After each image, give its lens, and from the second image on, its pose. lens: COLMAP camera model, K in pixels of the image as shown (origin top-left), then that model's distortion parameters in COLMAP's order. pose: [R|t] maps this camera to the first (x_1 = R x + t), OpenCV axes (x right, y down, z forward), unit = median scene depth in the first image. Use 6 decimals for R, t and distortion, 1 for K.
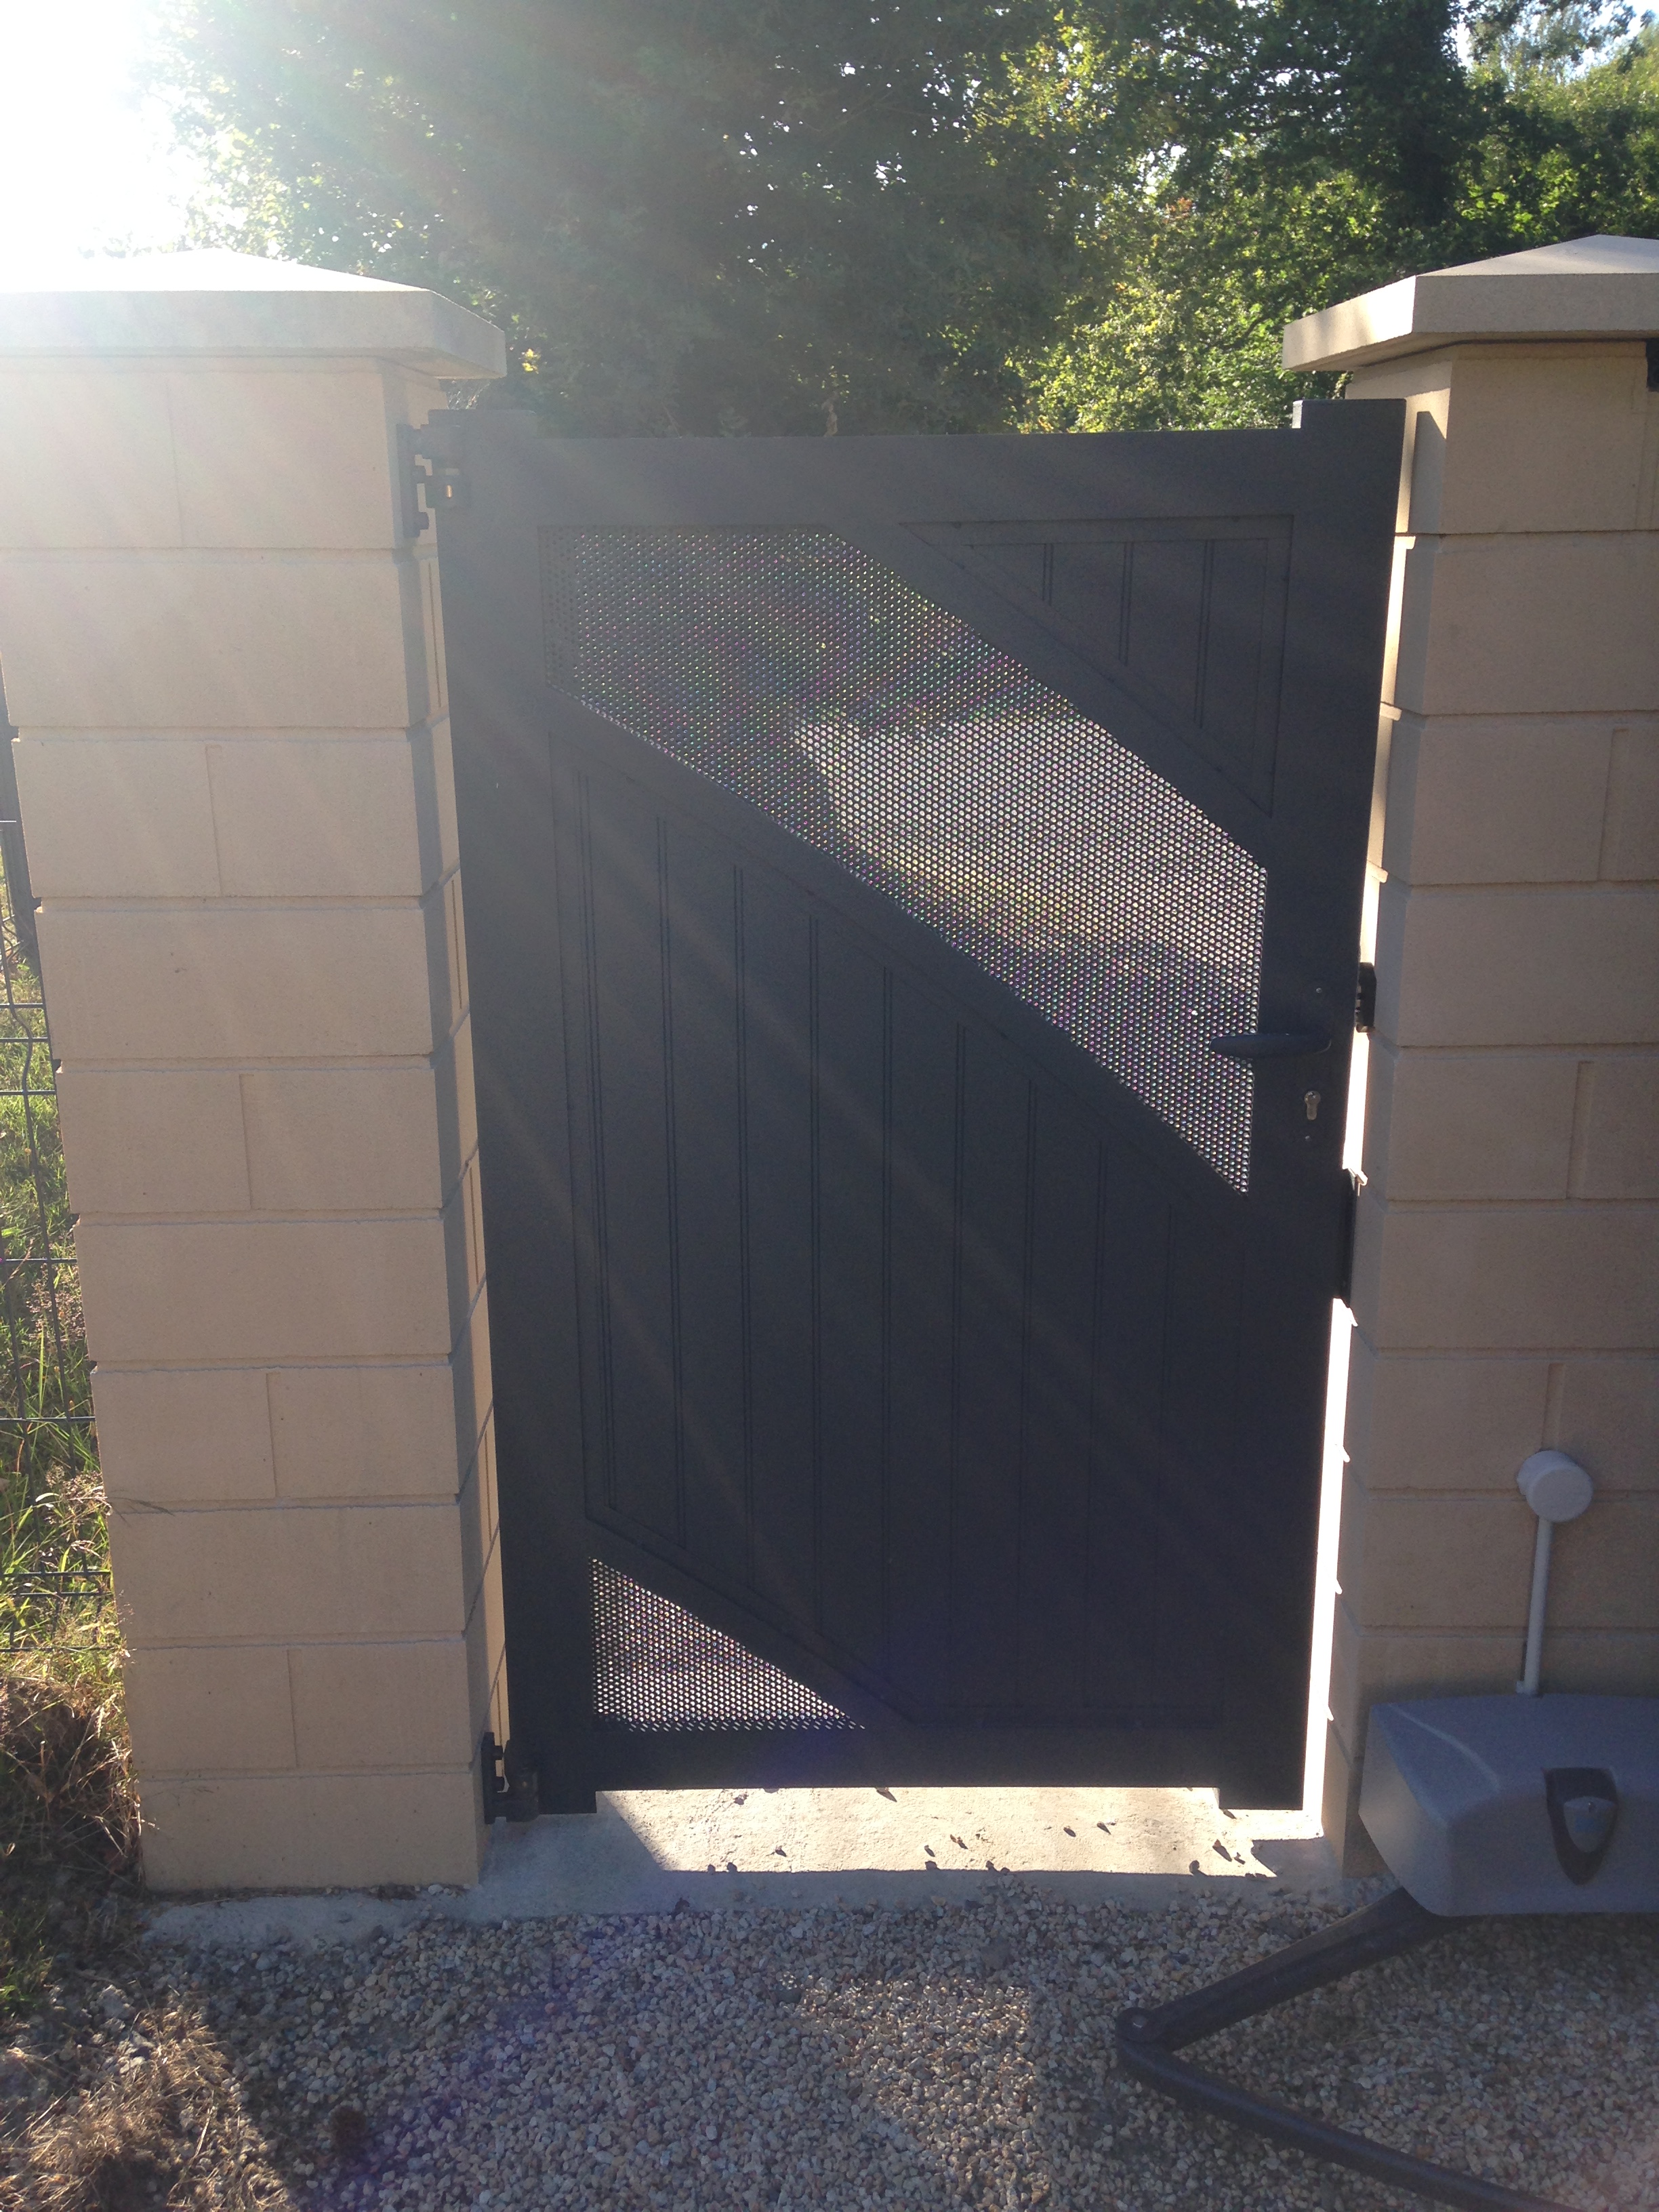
lens RADIAL K [[2008.4, 0, 829.5], [0, 2008.4, 1106.0], [0, 0, 1]] dist [0.134905, -0.185257]
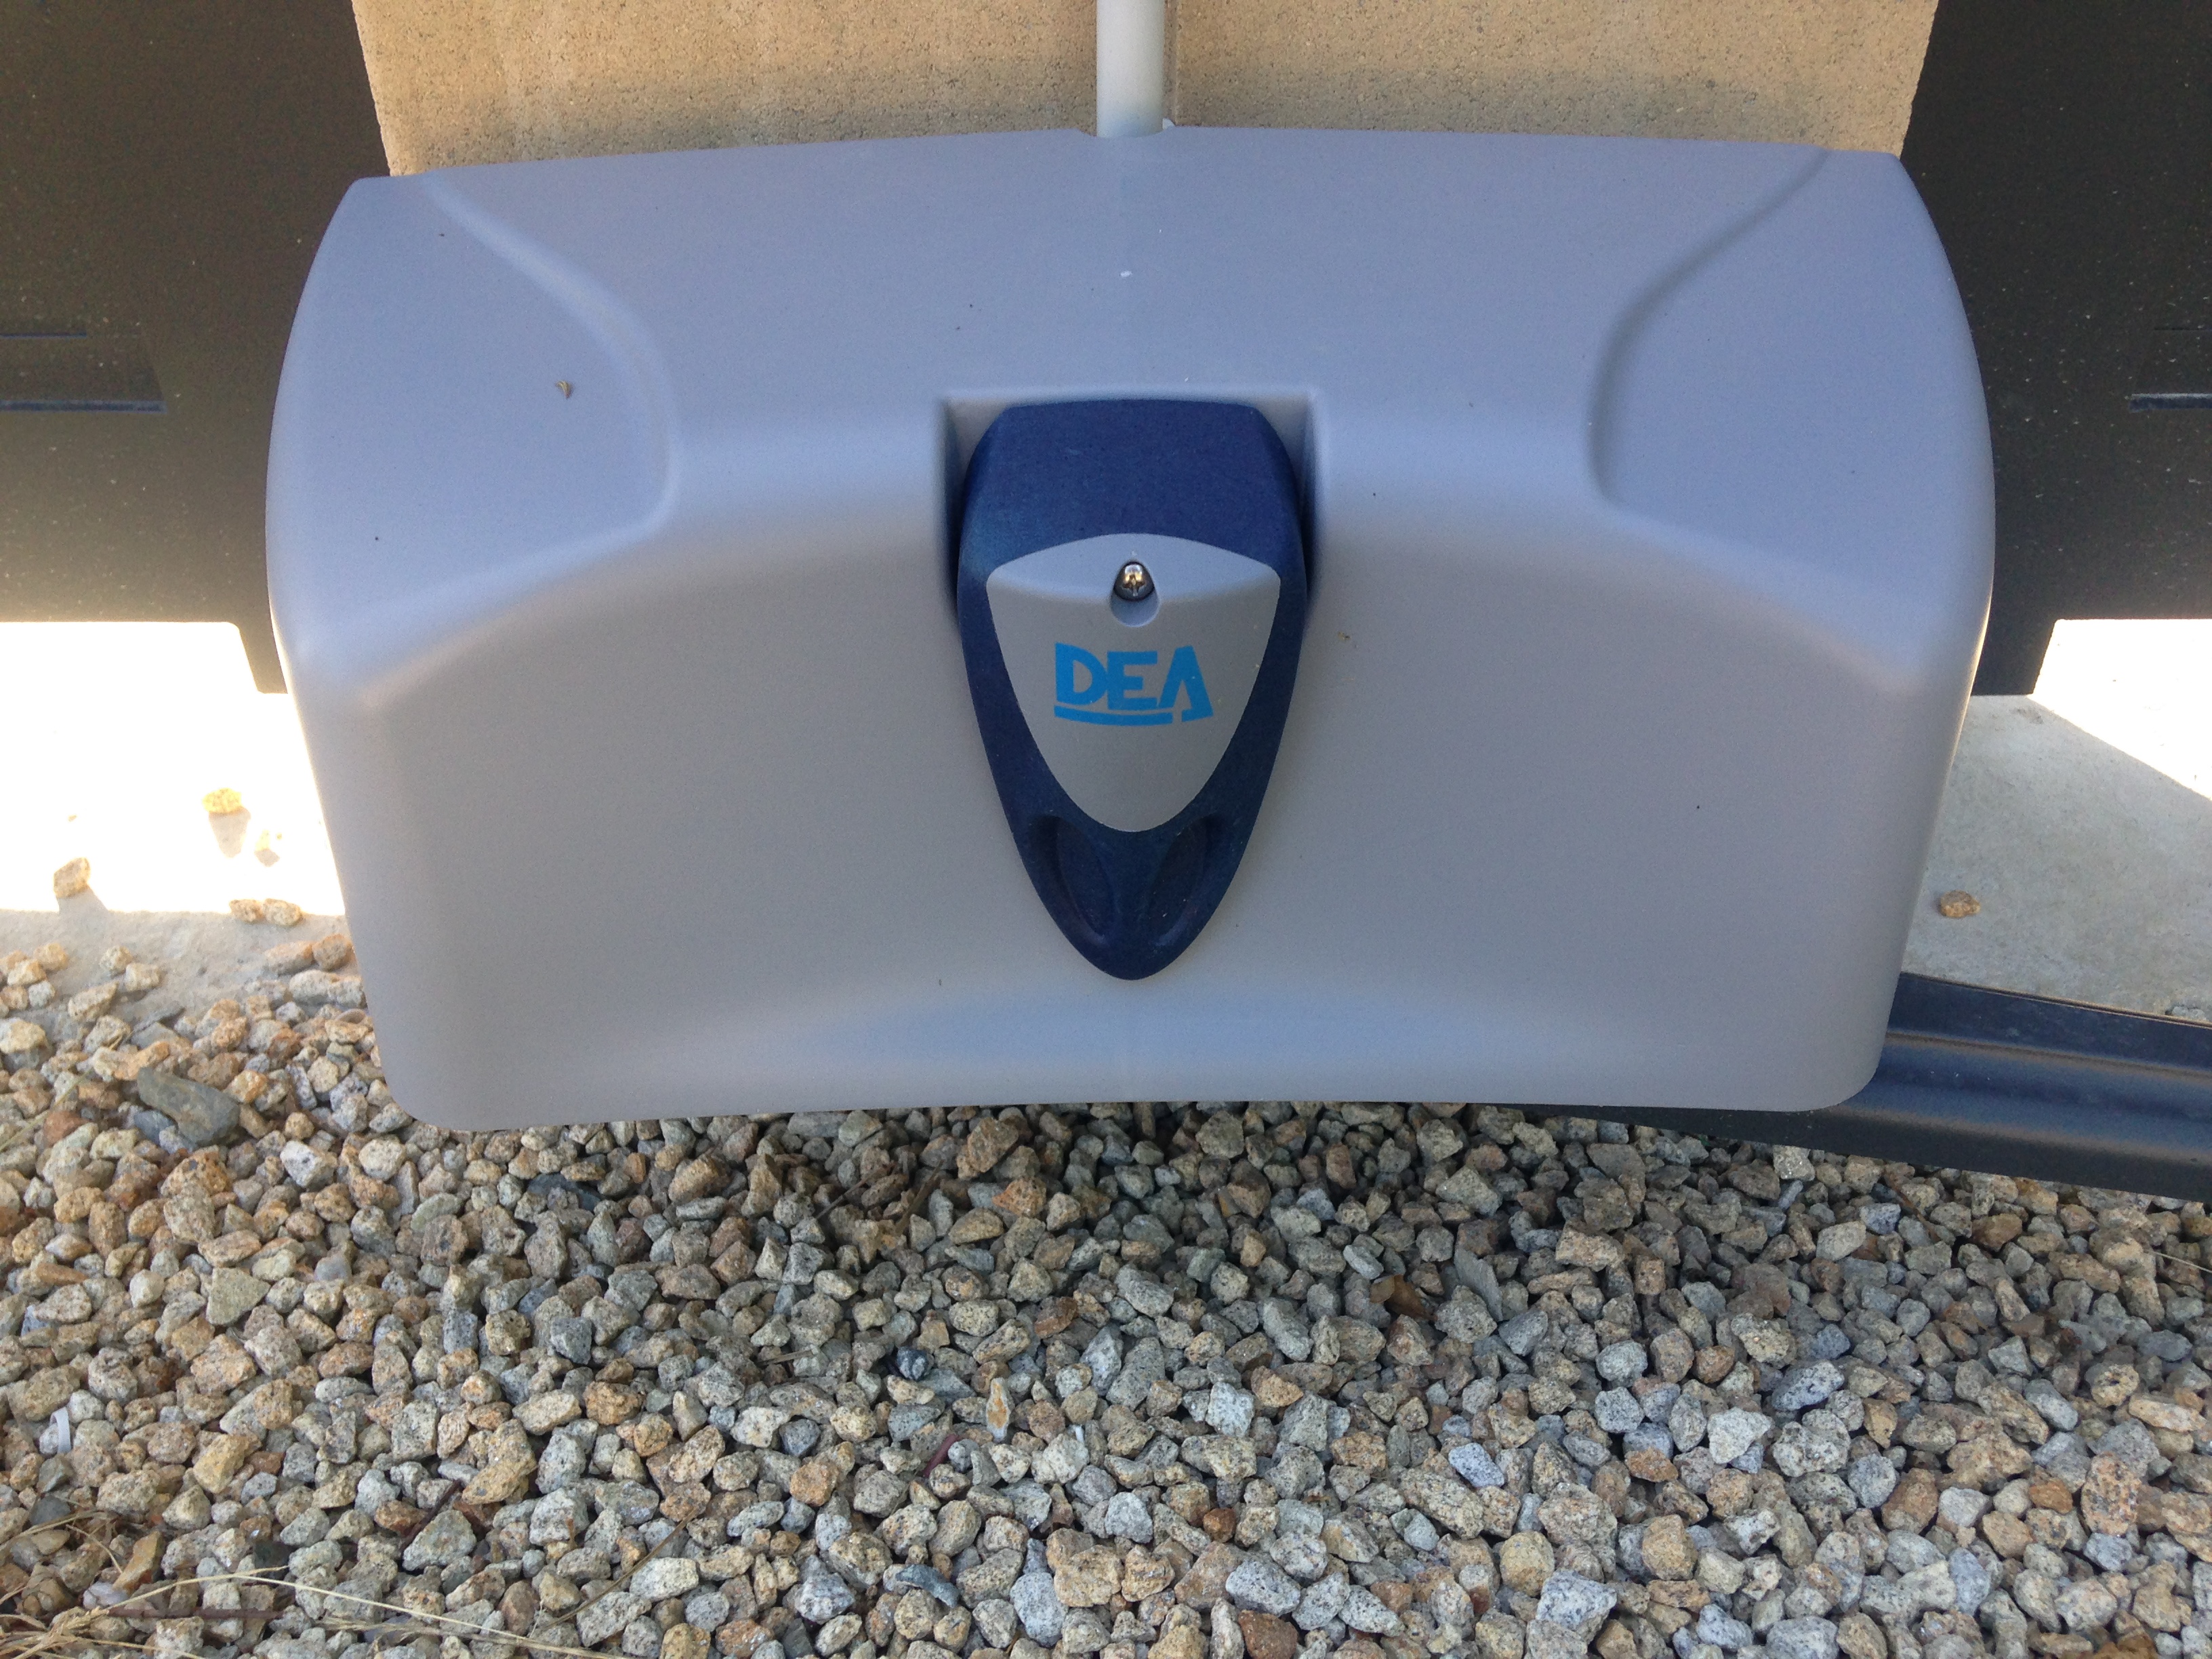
lens RADIAL K [[2008.4, 0, 1106.0], [0, 2008.4, 829.5], [0, 0, 1]] dist [0.134905, -0.185257]
pose [[0.999820, 0.002194, 0.018831, 0.358210], [-0.008461, 0.940505, 0.339675, 0.297249], [-0.016965, -0.339773, 0.940354, 0.817760]]
